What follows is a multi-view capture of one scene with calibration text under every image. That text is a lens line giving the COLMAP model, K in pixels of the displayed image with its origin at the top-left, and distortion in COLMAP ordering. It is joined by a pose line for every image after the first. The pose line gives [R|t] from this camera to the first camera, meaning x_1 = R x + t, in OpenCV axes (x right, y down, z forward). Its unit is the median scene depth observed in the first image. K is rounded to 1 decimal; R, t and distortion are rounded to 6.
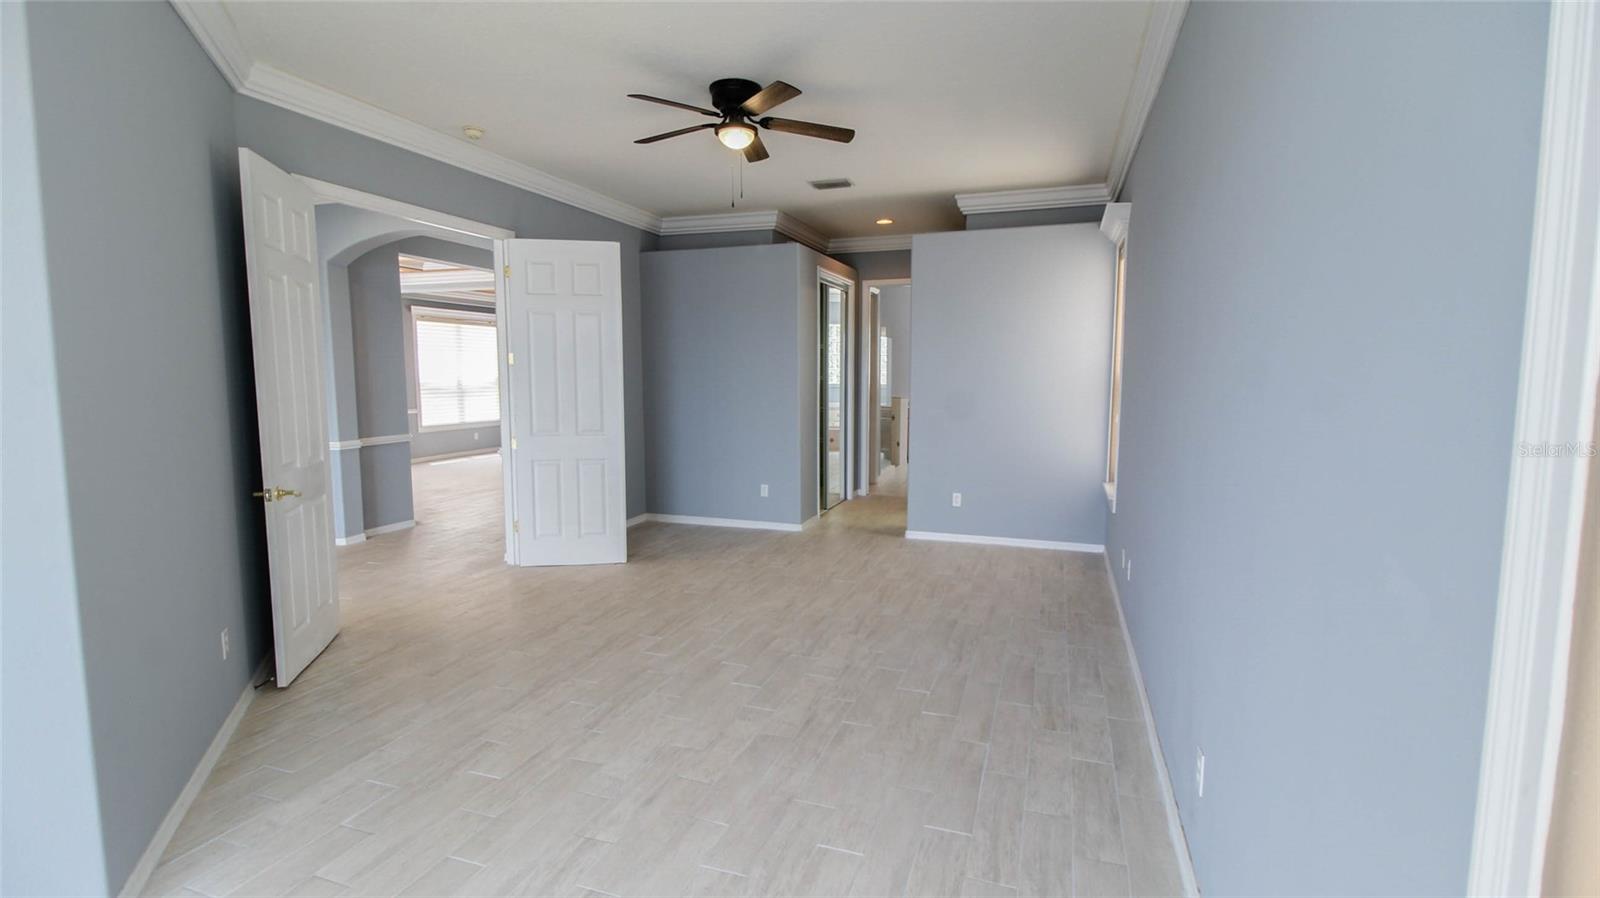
lens RADIAL K [[733.7, 0, 803.5], [0, 733.7, 440.8], [0, 0, 1]] dist [0.019620, -0.014324]
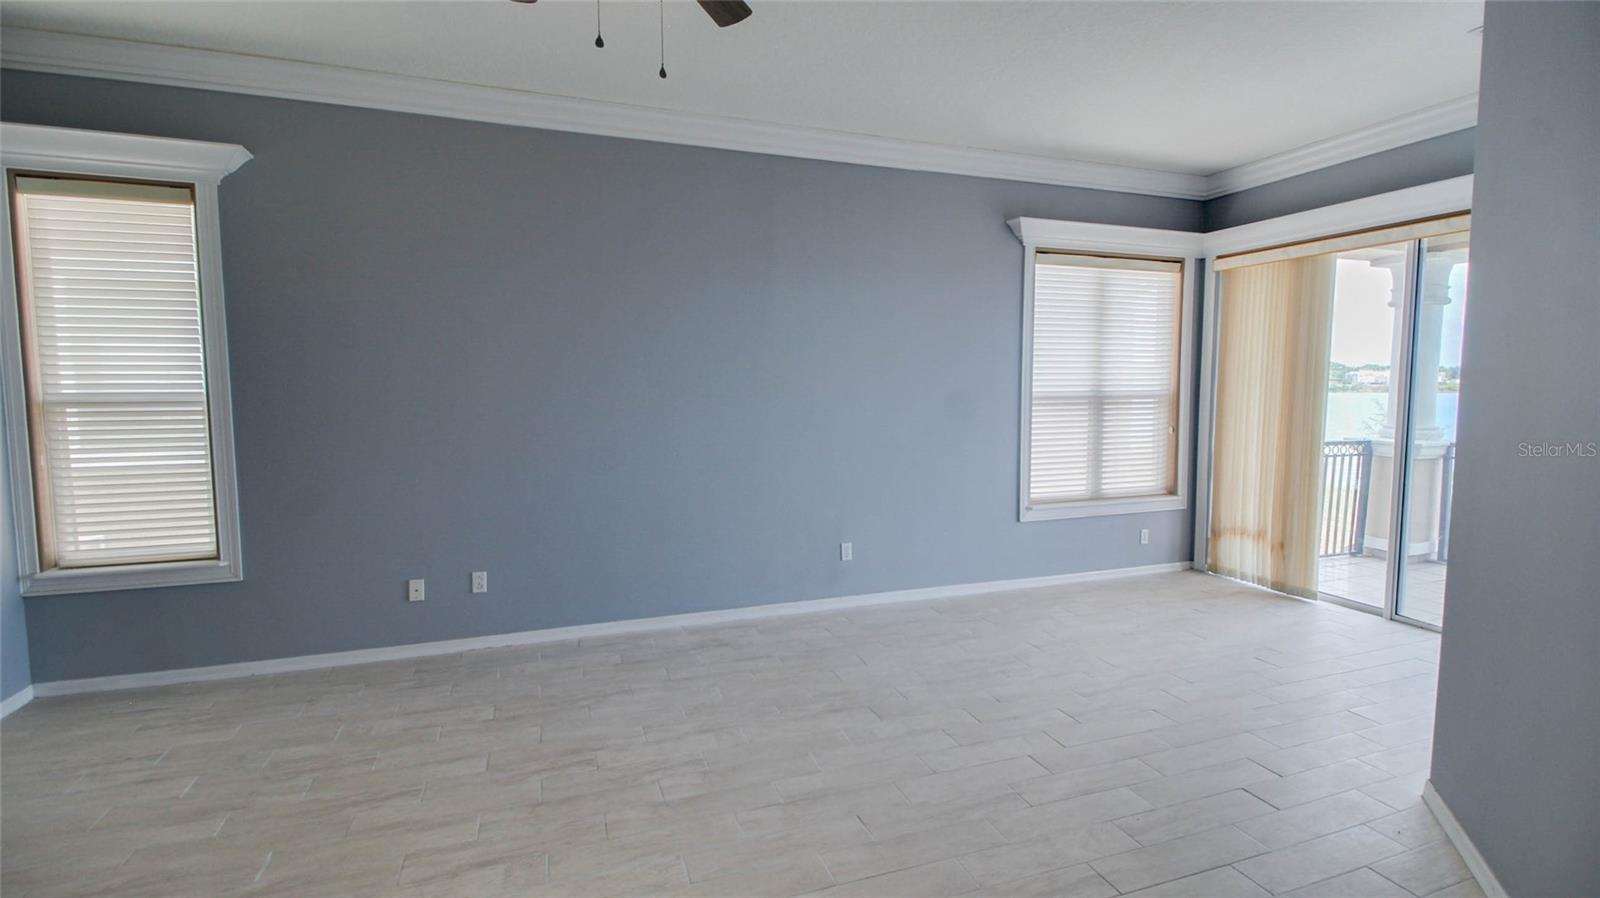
lens RADIAL K [[733.7, 0, 803.5], [0, 733.7, 440.8], [0, 0, 1]] dist [0.019620, -0.014324]
pose [[-0.621195, -0.070771, 0.780453, -0.622986], [0.071993, 0.986548, 0.146762, -0.135195], [-0.780342, 0.147355, -0.607744, 1.311332]]
